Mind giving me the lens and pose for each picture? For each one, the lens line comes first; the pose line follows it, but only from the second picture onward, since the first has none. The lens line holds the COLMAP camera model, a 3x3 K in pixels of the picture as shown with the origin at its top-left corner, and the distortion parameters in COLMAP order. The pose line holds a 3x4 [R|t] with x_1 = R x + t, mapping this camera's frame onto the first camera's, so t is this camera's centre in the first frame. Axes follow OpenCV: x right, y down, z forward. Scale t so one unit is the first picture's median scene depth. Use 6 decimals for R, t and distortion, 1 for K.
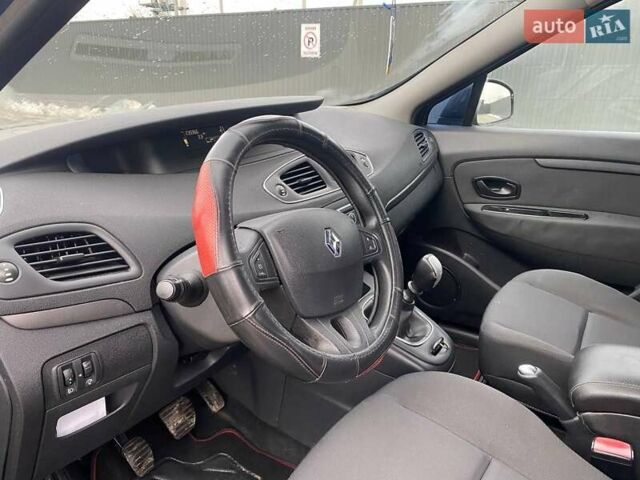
lens RADIAL K [[490.7, 0, 323.8], [0, 490.7, 241.4], [0, 0, 1]] dist [0.055371, -0.094383]
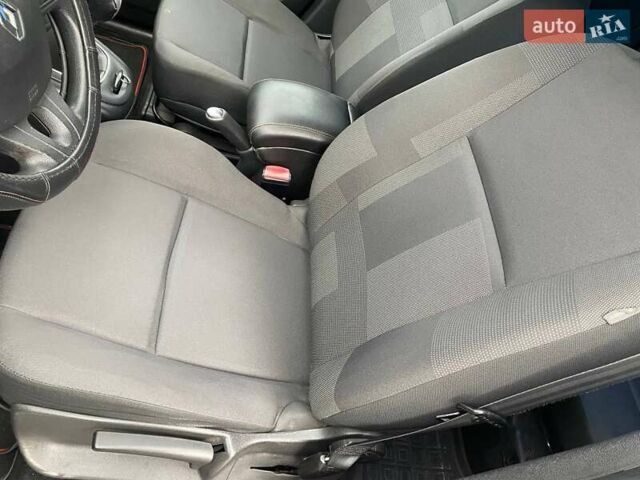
lens RADIAL K [[490.7, 0, 323.8], [0, 490.7, 241.4], [0, 0, 1]] dist [0.055371, -0.094383]
pose [[0.769573, -0.242597, 0.590681, -0.108946], [-0.187936, 0.798004, 0.572600, -0.181880], [-0.610277, -0.551667, 0.568529, 0.105164]]
